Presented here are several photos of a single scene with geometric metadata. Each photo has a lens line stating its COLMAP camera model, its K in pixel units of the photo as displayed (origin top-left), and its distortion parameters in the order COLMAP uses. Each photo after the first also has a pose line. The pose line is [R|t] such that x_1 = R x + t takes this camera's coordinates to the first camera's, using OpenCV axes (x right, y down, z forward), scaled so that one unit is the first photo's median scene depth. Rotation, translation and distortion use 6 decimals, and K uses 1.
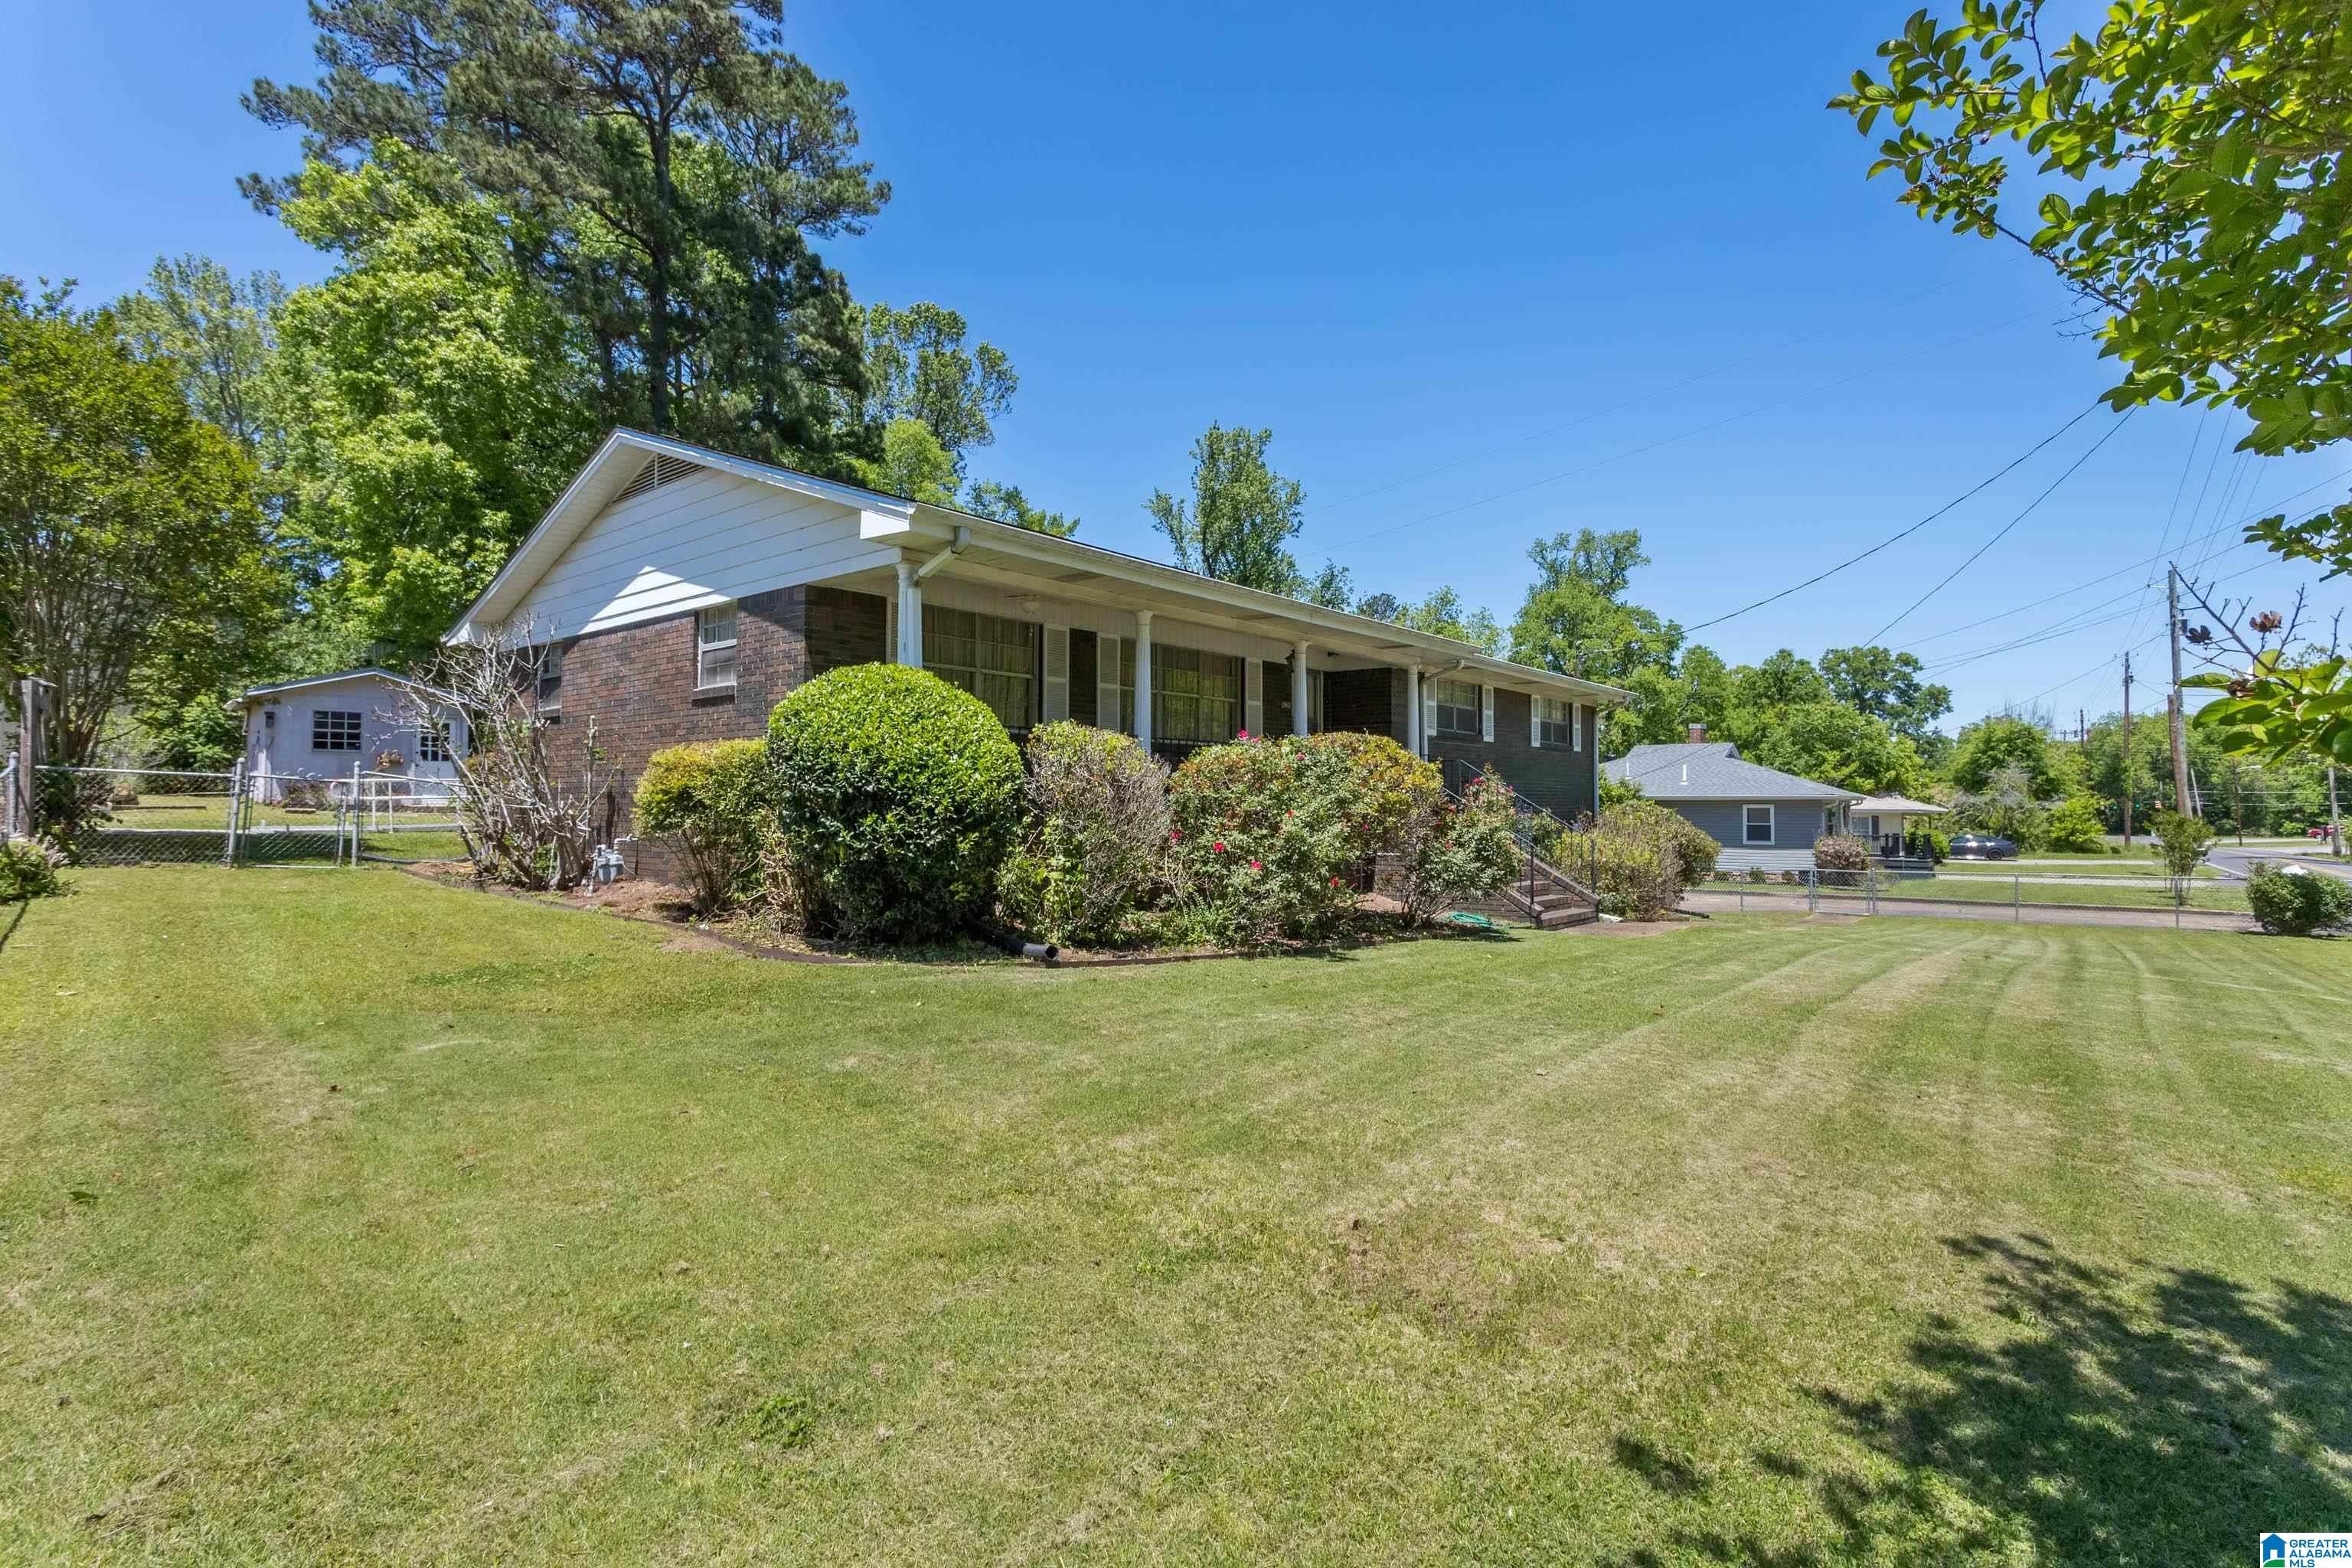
lens RADIAL K [[1134.3, 0, 1172.0], [0, 1134.3, 773.1], [0, 0, 1]] dist [0.015949, -0.003078]
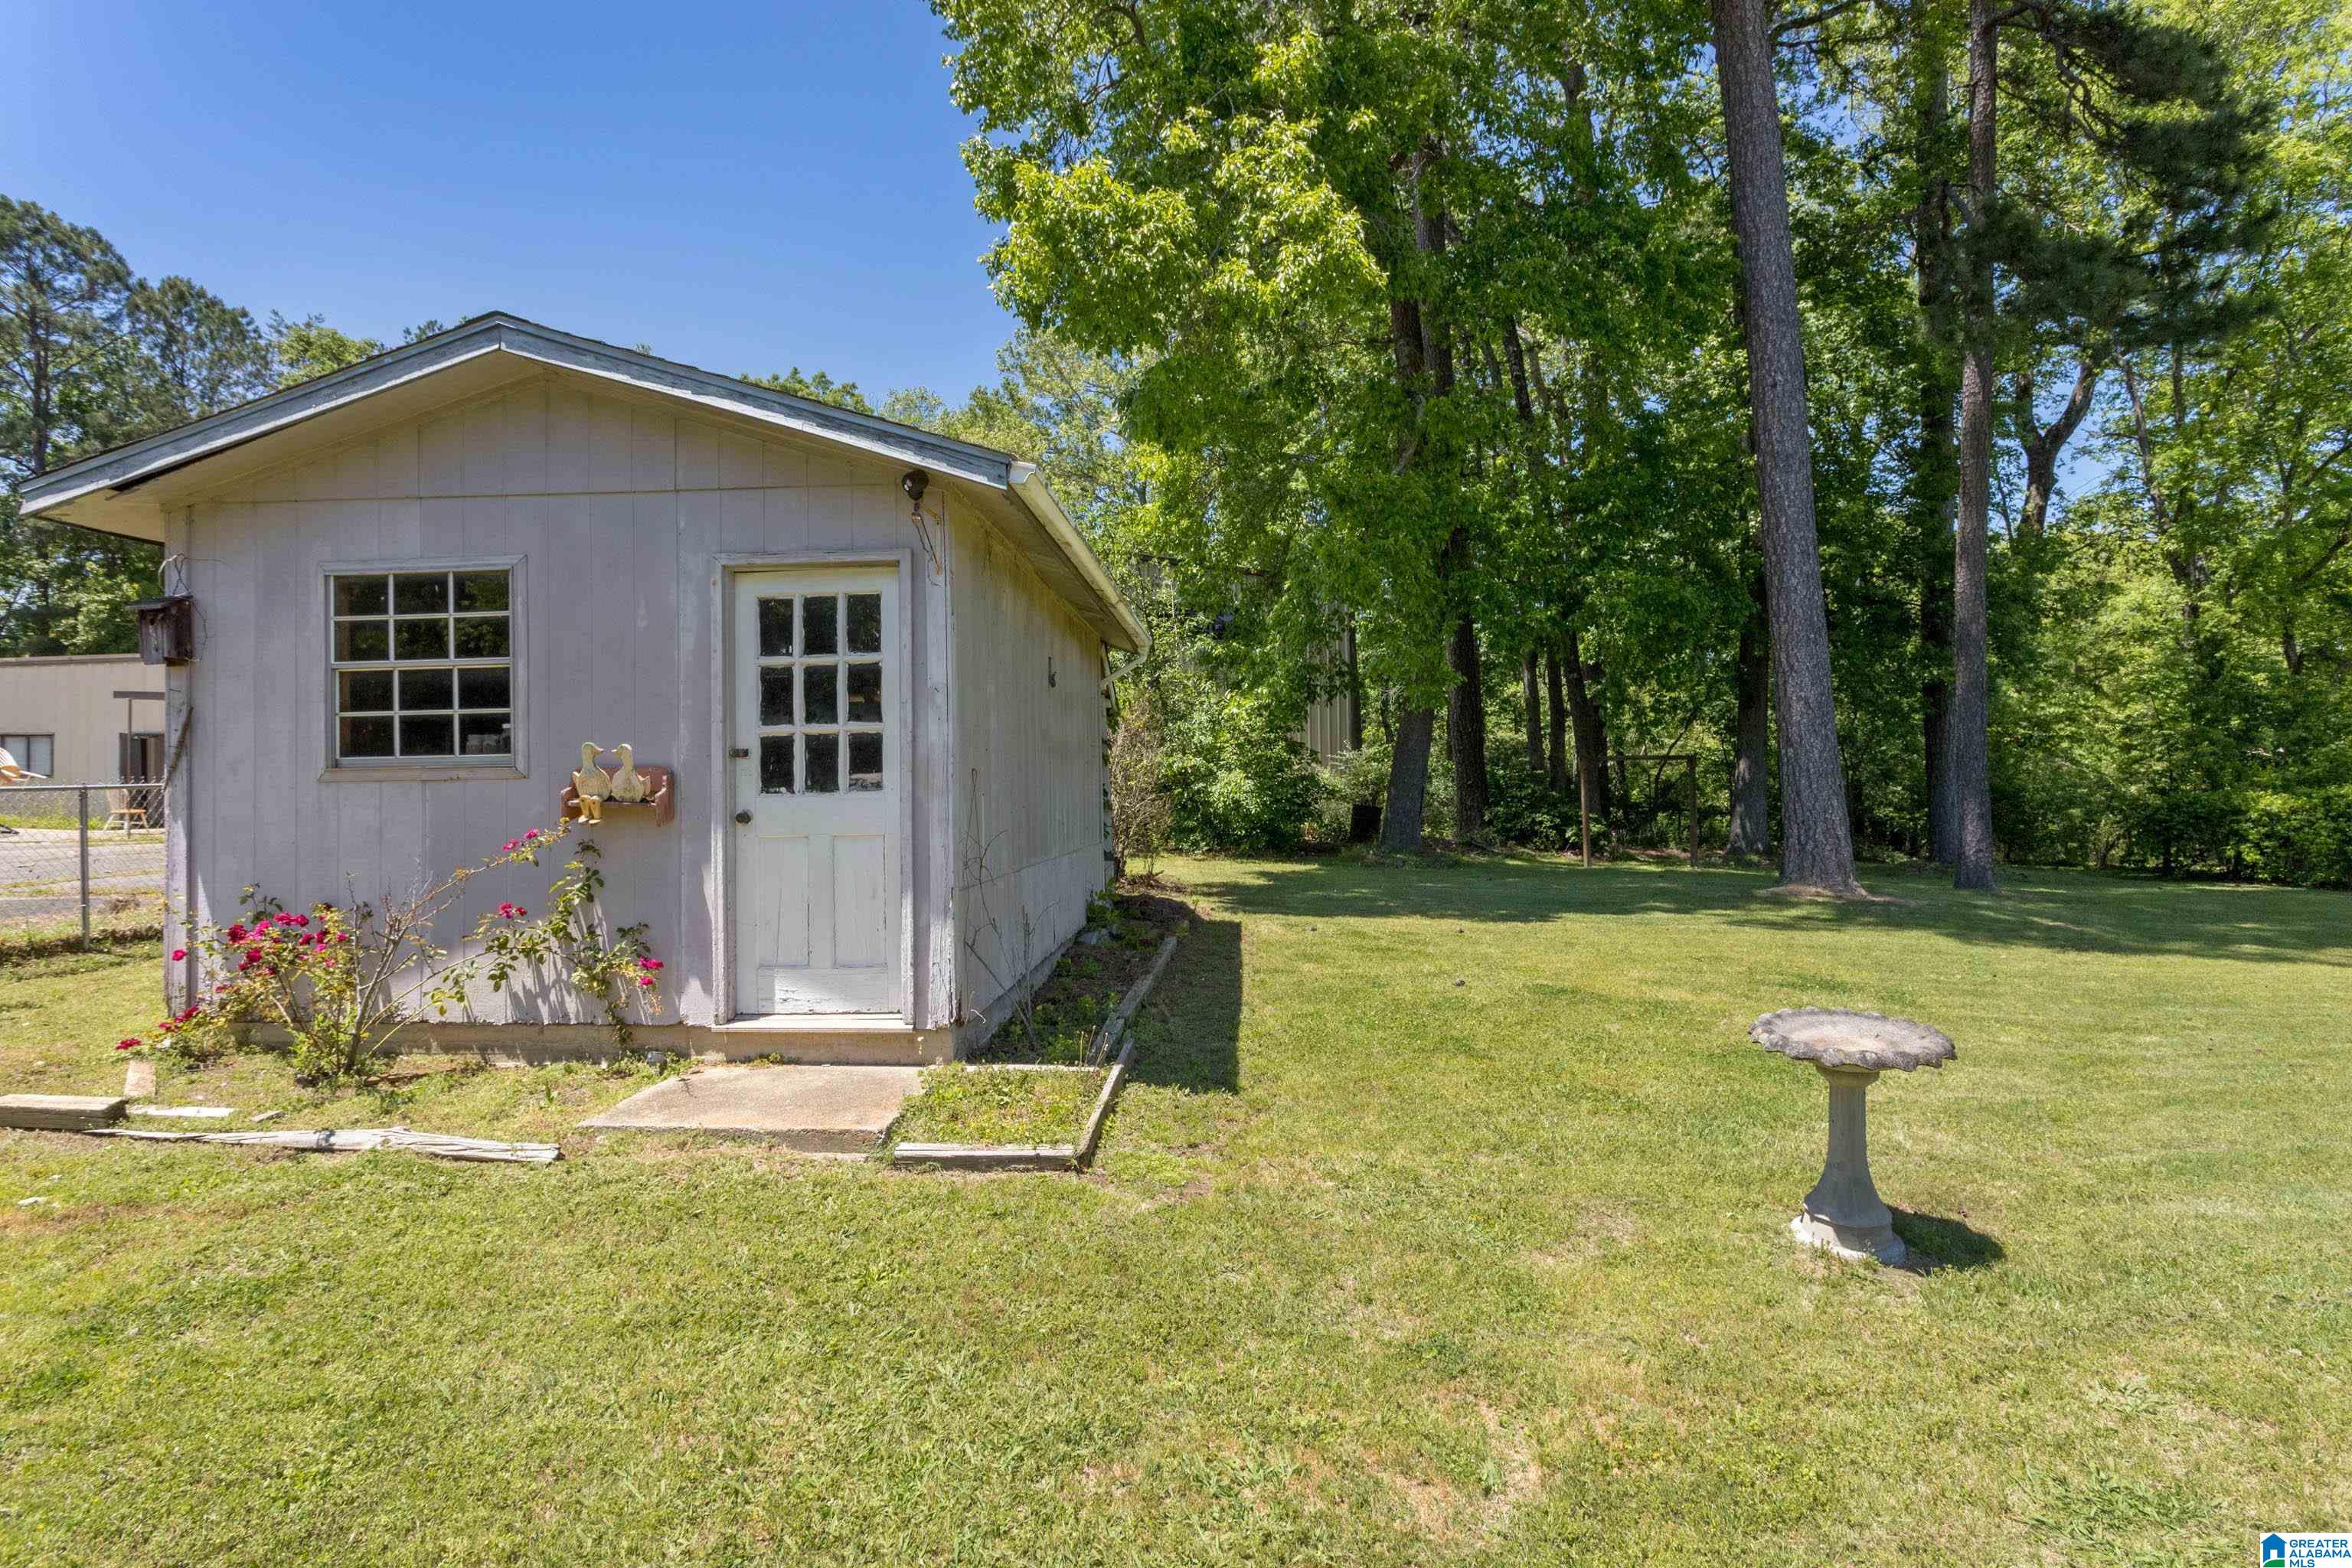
lens RADIAL K [[1134.3, 0, 1176.6], [0, 1134.3, 788.9], [0, 0, 1]] dist [0.015949, -0.003078]
pose [[0.679524, -0.027029, -0.733155, -0.480037], [0.037208, 0.999305, -0.002355, -0.008801], [0.732709, -0.025679, 0.680057, 0.951421]]
